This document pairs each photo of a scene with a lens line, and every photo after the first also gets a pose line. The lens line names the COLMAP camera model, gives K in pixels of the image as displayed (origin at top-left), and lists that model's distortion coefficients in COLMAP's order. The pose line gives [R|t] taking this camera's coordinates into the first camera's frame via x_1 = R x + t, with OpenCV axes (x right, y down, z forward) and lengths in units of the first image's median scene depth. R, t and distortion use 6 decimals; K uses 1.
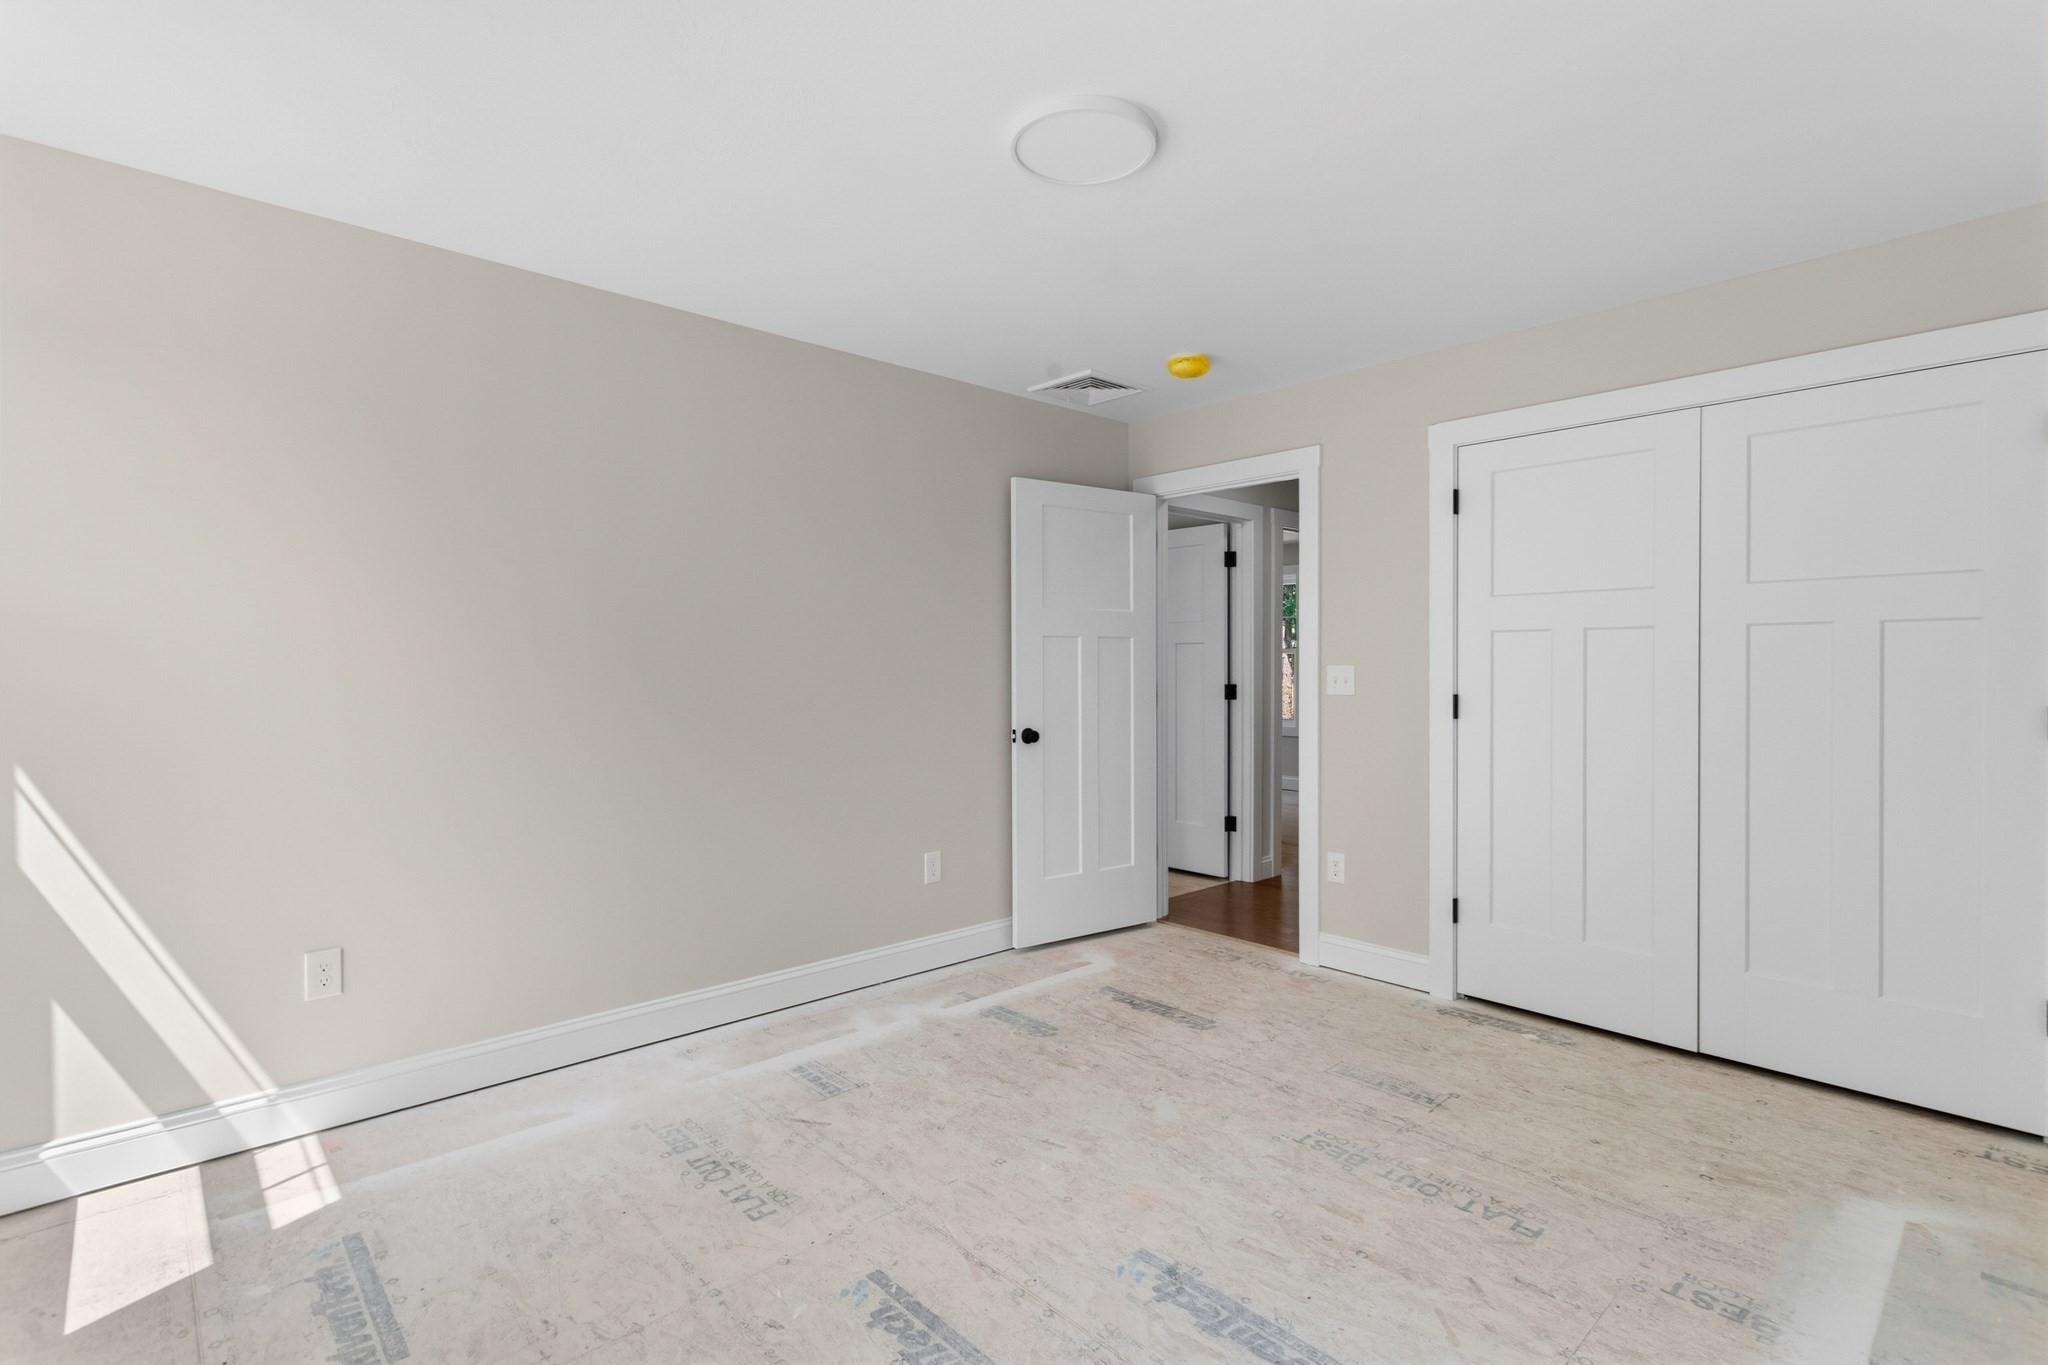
lens RADIAL K [[969.5, 0, 1039.8], [0, 969.5, 673.0], [0, 0, 1]] dist [-0.002484, 0.000286]
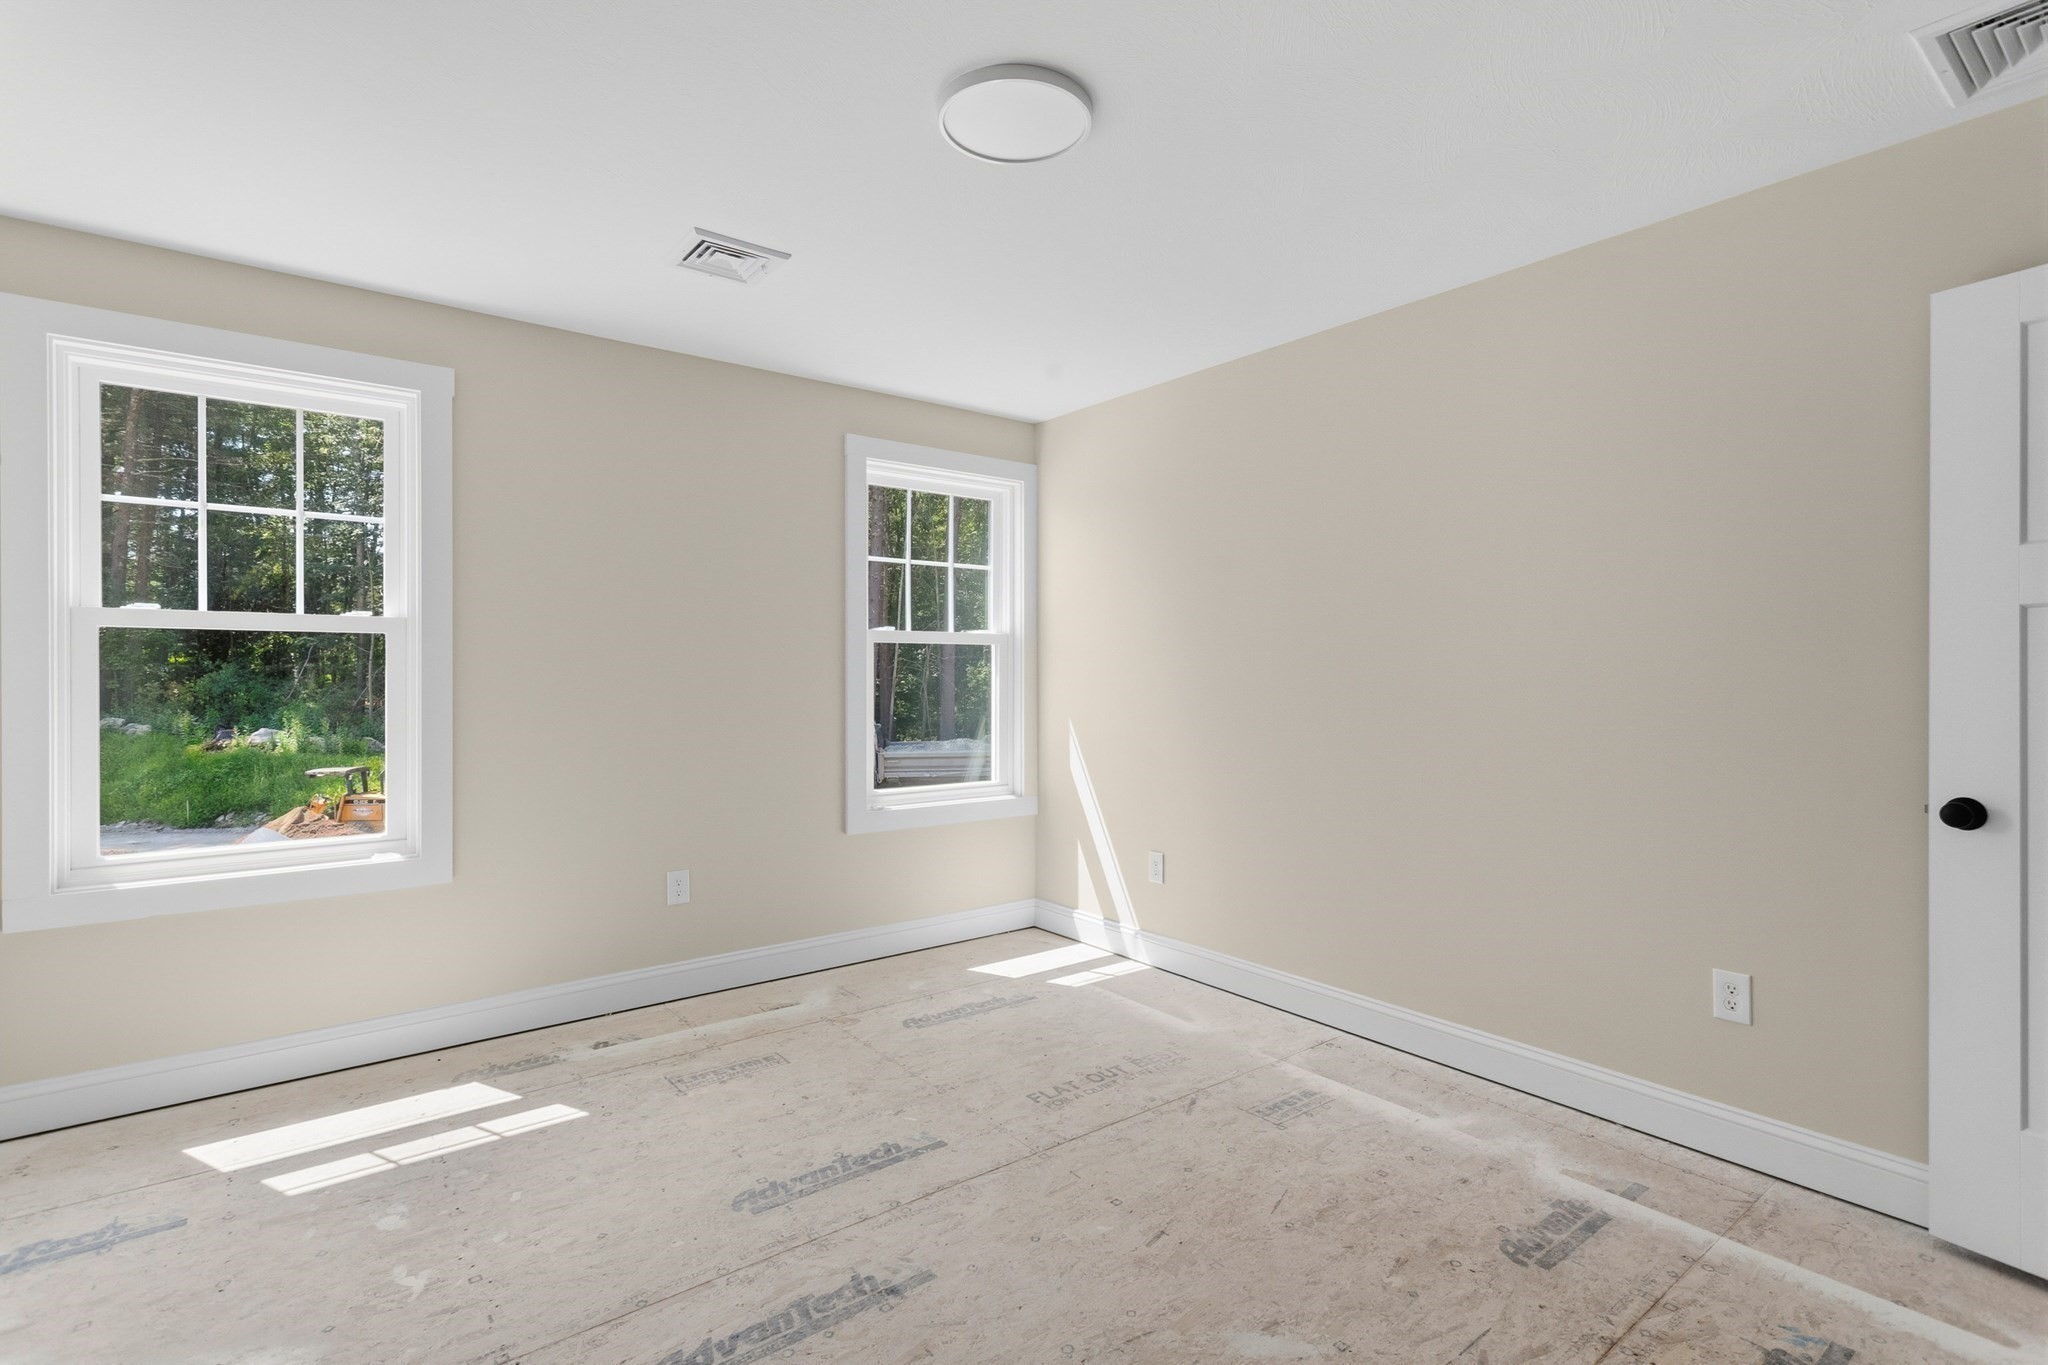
lens RADIAL K [[969.5, 0, 1039.8], [0, 969.5, 673.0], [0, 0, 1]] dist [-0.002484, 0.000286]
pose [[-0.087932, 0.003671, -0.996120, 0.872831], [-0.007249, 0.999964, 0.004325, -0.010986], [0.996100, 0.007601, -0.087903, 0.977963]]
